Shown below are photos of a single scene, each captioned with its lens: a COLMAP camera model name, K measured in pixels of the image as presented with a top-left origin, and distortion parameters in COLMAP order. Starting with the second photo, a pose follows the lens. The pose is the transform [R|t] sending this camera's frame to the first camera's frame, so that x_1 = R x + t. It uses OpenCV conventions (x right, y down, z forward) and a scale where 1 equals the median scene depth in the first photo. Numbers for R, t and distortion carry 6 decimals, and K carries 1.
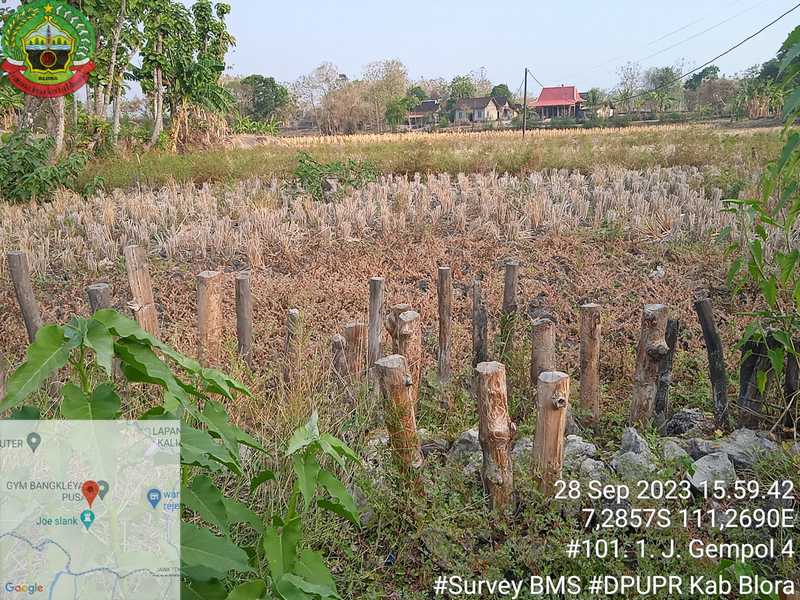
lens RADIAL K [[661.8, 0, 405.5], [0, 661.8, 292.8], [0, 0, 1]] dist [0.055255, -0.066531]
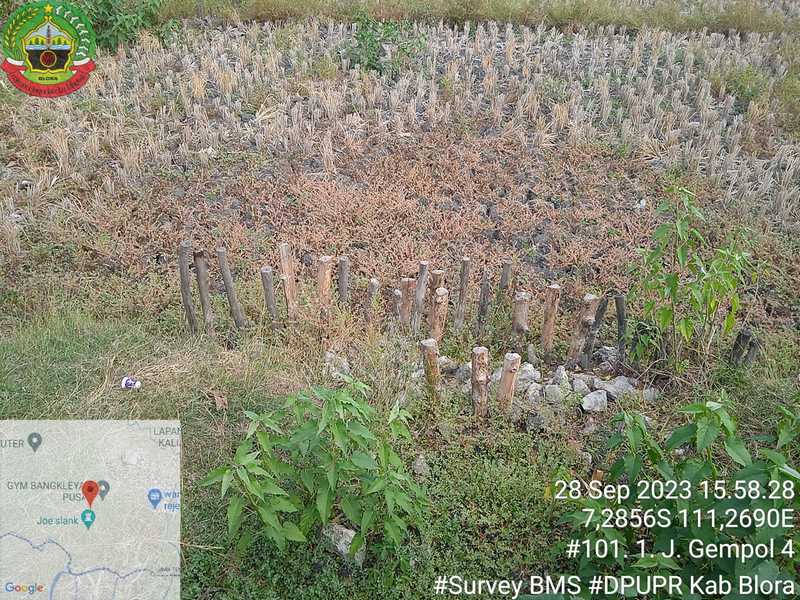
lens RADIAL K [[661.8, 0, 397.8], [0, 661.8, 300.0], [0, 0, 1]] dist [0.055255, -0.066531]
pose [[0.995383, 0.084185, -0.046108, -0.026002], [-0.064396, 0.941924, 0.329595, -0.494775], [0.071177, -0.325104, 0.942996, -0.602607]]
